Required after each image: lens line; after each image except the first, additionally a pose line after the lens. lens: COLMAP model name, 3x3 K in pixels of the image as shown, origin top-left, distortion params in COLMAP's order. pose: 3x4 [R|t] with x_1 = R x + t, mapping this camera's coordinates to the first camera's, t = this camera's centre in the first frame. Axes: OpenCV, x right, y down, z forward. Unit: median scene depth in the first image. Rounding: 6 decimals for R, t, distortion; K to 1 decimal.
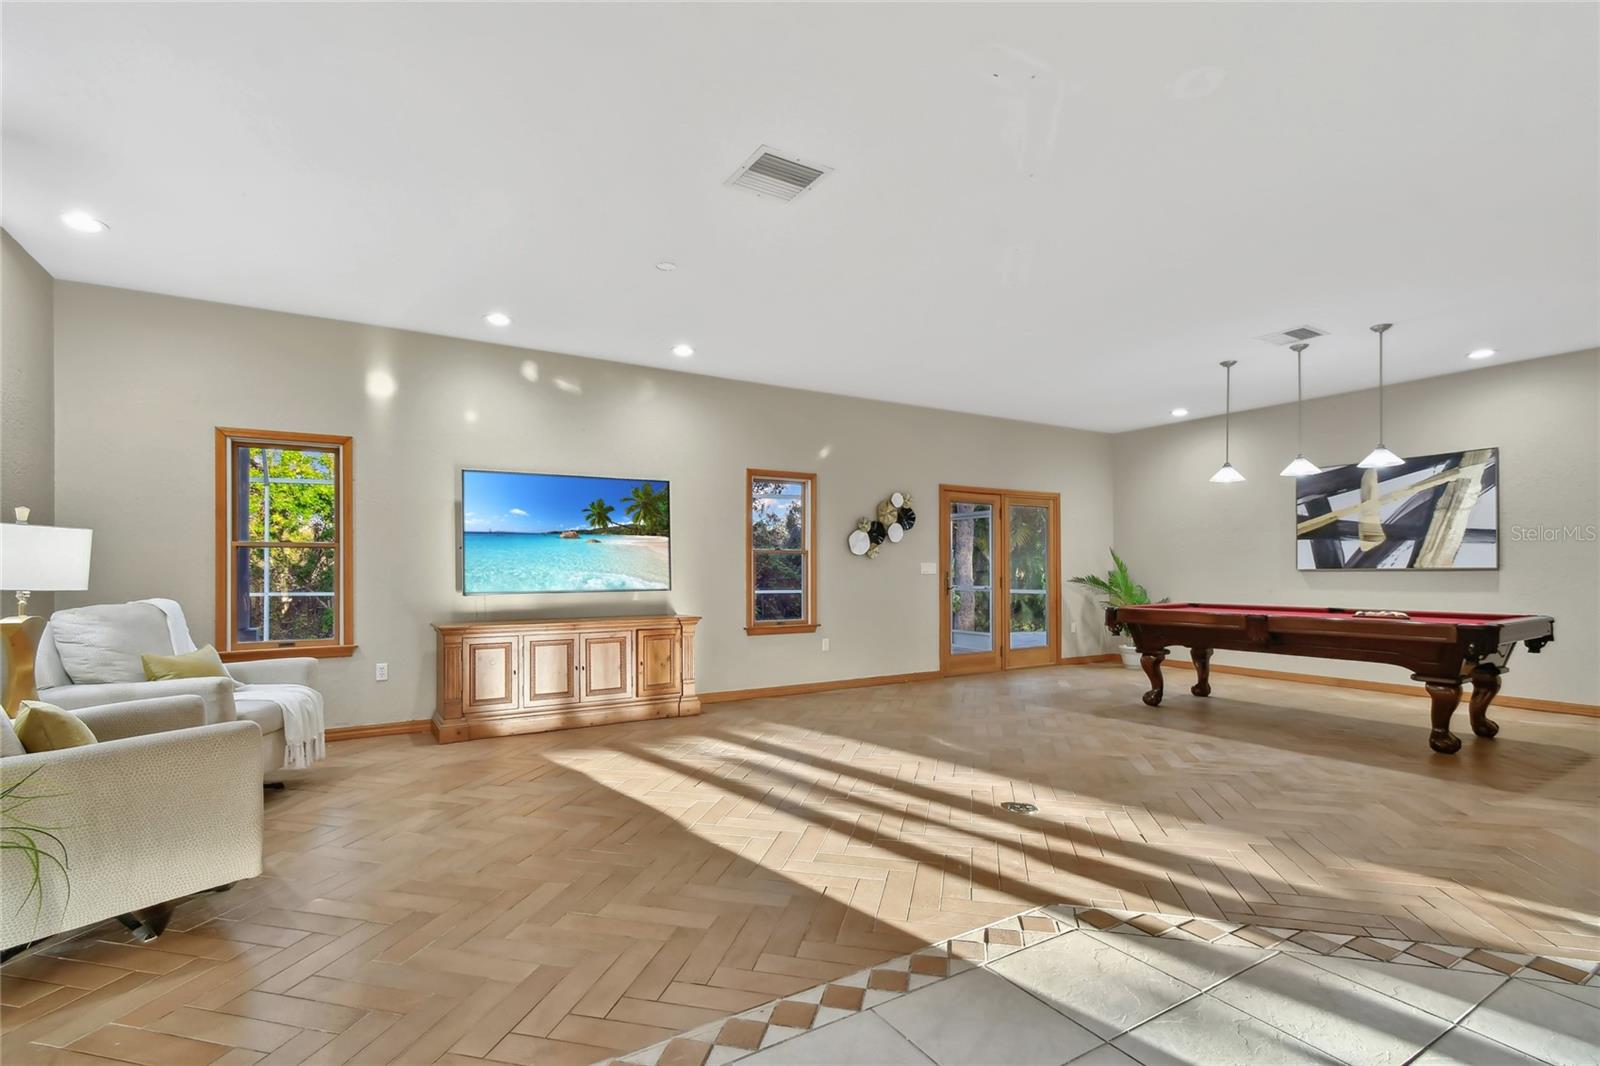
lens RADIAL K [[730.3, 0, 794.7], [0, 730.3, 570.6], [0, 0, 1]] dist [-0.013991, -0.000052]
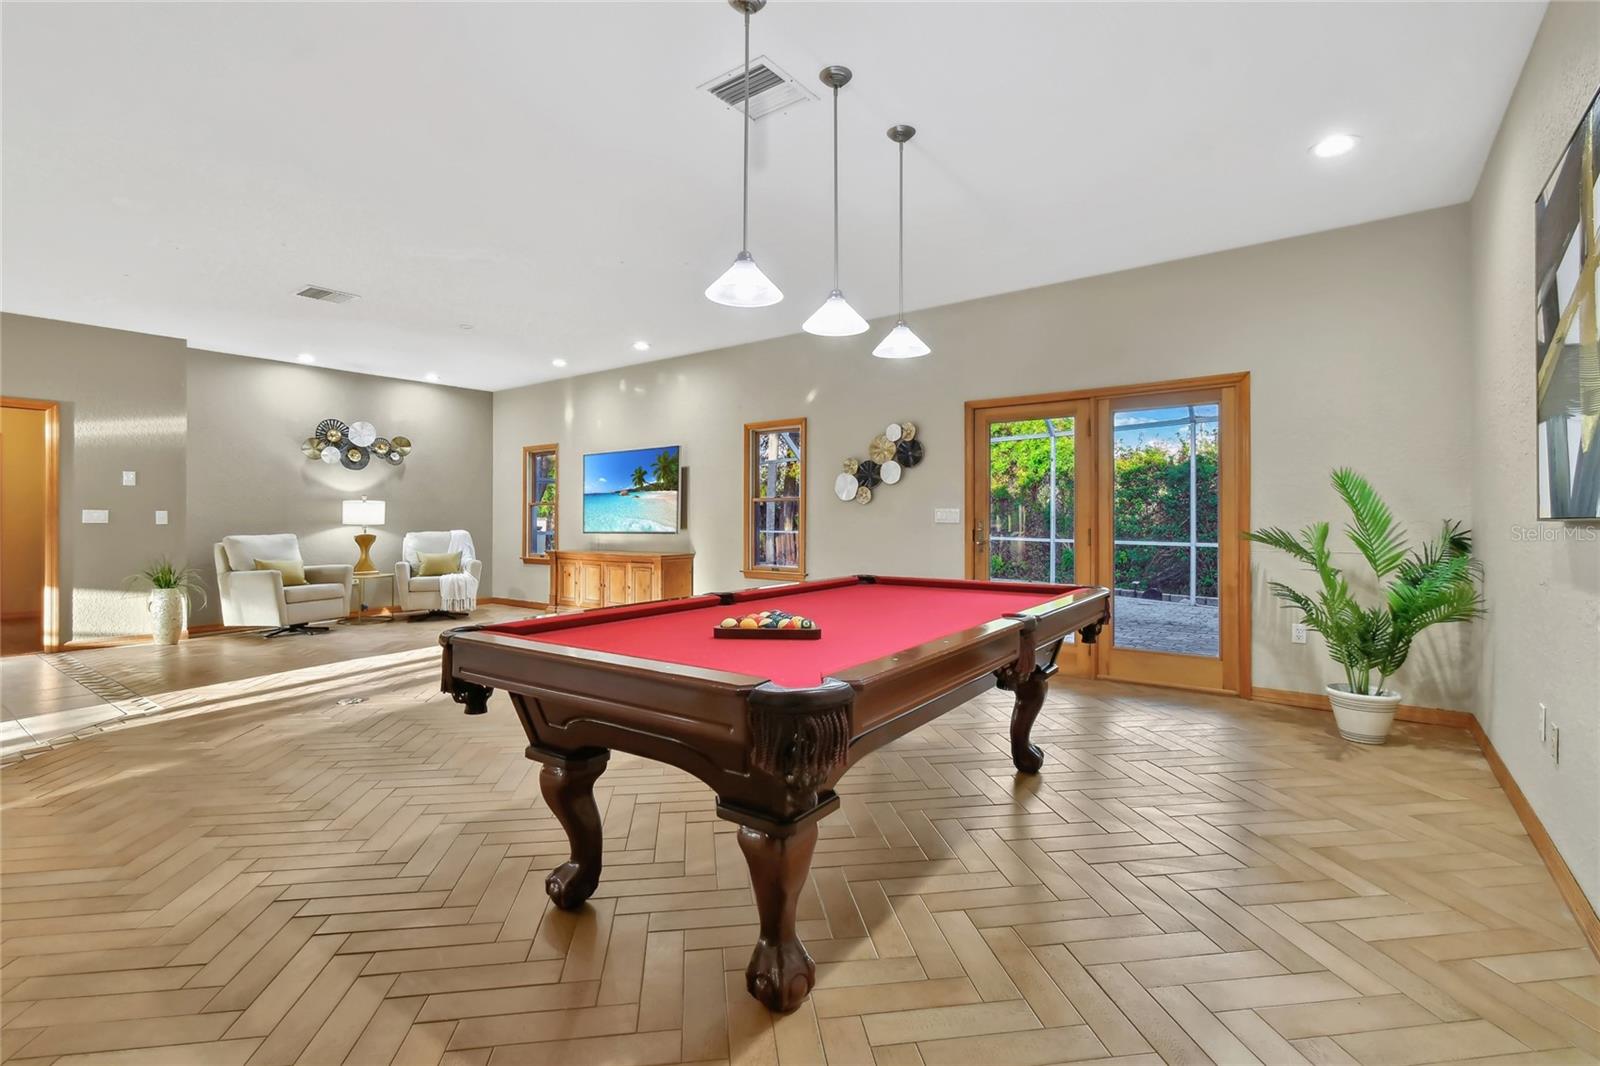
lens RADIAL K [[724.8, 0, 807.8], [0, 724.8, 512.9], [0, 0, 1]] dist [0.001491, -0.009196]
pose [[0.389022, -0.008300, -0.921191, 1.147992], [-0.001032, 0.999955, -0.009445, 0.002979], [0.921228, 0.004625, 0.388996, 0.784561]]
